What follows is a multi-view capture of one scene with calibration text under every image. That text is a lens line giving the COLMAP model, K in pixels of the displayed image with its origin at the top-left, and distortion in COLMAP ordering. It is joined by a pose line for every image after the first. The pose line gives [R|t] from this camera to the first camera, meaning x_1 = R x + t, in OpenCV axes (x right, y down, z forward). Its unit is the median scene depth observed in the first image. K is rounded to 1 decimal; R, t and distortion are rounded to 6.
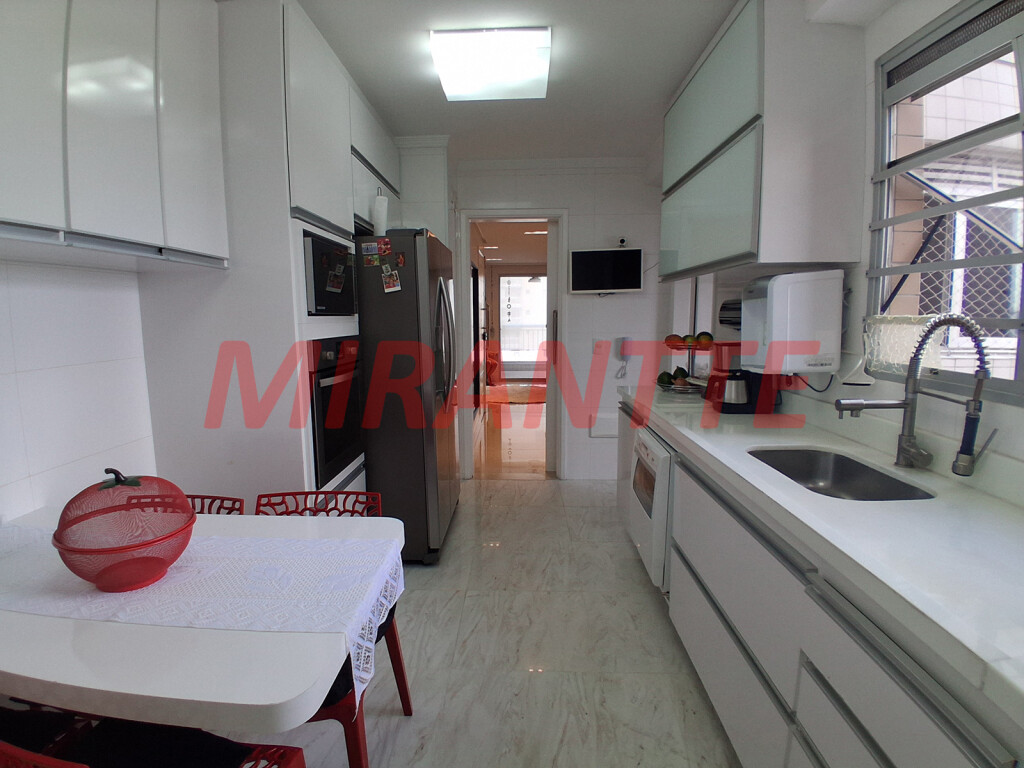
lens RADIAL K [[509.2, 0, 501.7], [0, 509.2, 381.9], [0, 0, 1]] dist [-0.000829, -0.041973]
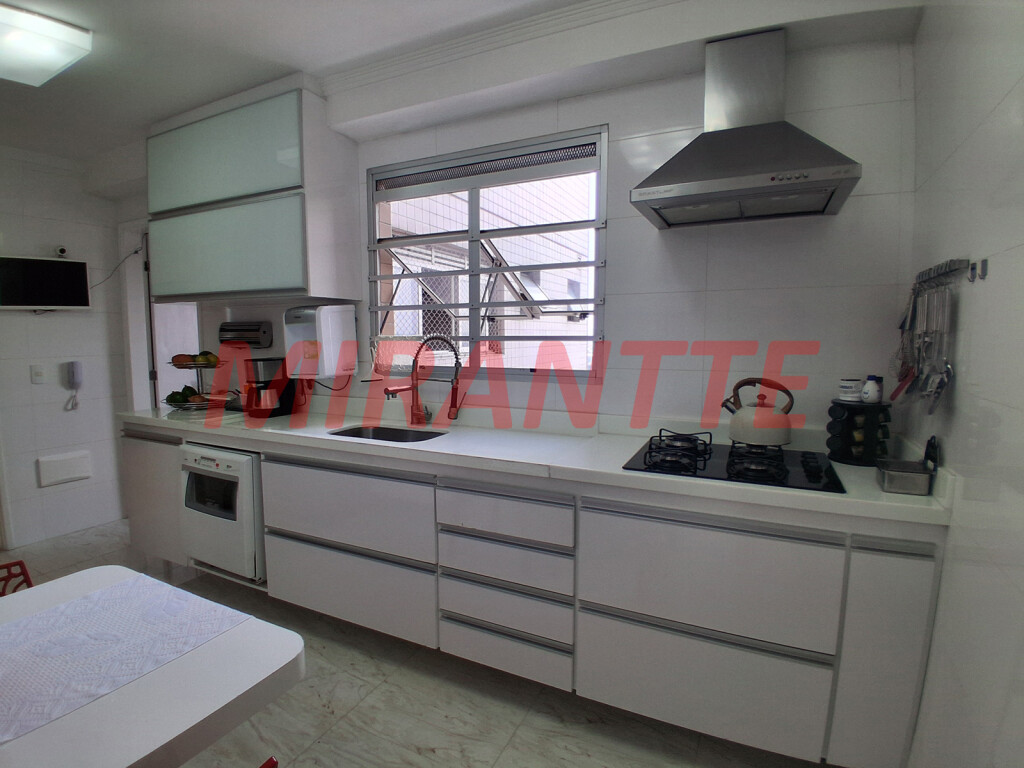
lens RADIAL K [[509.2, 0, 501.7], [0, 509.2, 381.9], [0, 0, 1]] dist [-0.000829, -0.041973]
pose [[0.409108, -0.073489, 0.909522, -0.548700], [0.113558, 0.993103, 0.029163, 0.008673], [-0.905392, 0.091353, 0.414632, 0.004361]]
